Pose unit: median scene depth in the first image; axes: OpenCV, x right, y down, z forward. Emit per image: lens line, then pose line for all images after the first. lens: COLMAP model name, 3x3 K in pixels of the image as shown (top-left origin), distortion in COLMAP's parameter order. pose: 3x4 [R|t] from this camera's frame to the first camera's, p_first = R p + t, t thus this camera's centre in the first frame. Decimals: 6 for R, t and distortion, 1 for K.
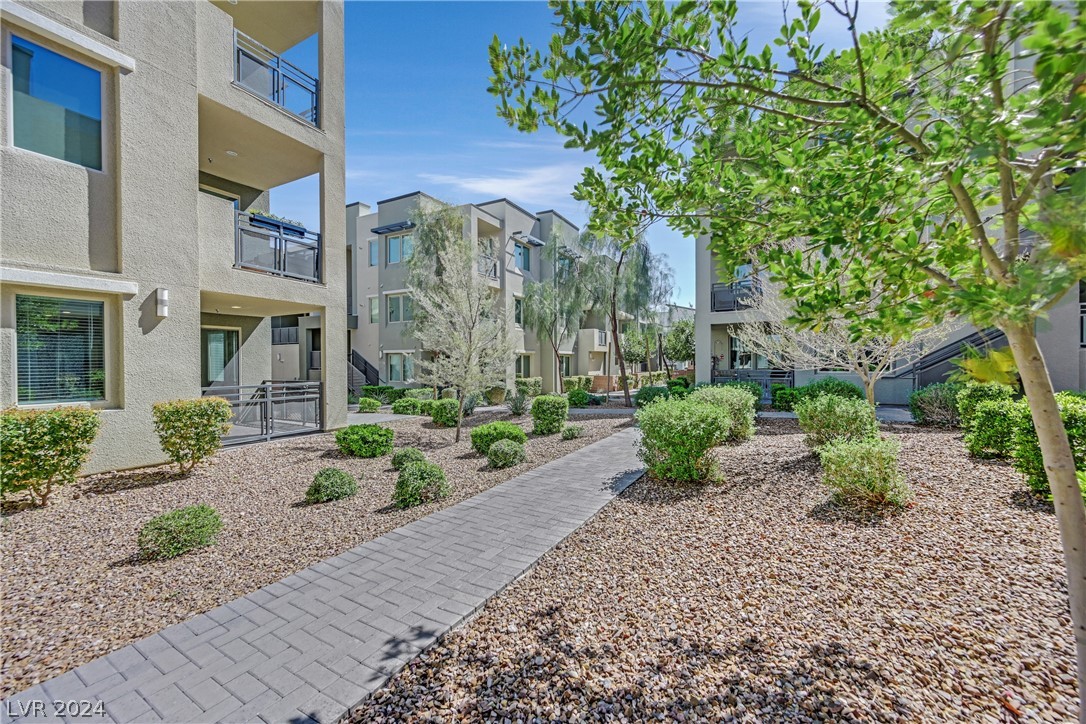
lens RADIAL K [[425.2, 0, 538.1], [0, 425.2, 366.8], [0, 0, 1]] dist [-0.000737, 0.000200]
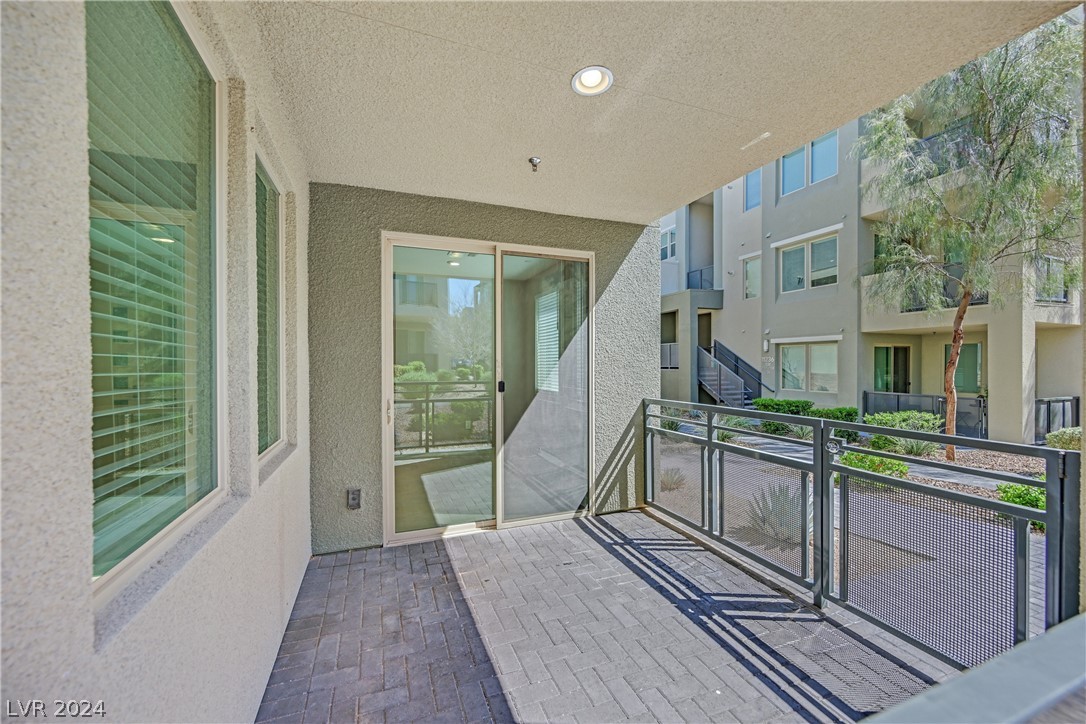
lens RADIAL K [[425.2, 0, 538.1], [0, 425.2, 366.8], [0, 0, 1]] dist [-0.000737, 0.000200]
pose [[0.769920, 0.012310, -0.638021, -0.398136], [-0.011119, 0.999921, 0.005874, 0.000834], [0.638043, 0.002572, 0.769996, 0.547002]]
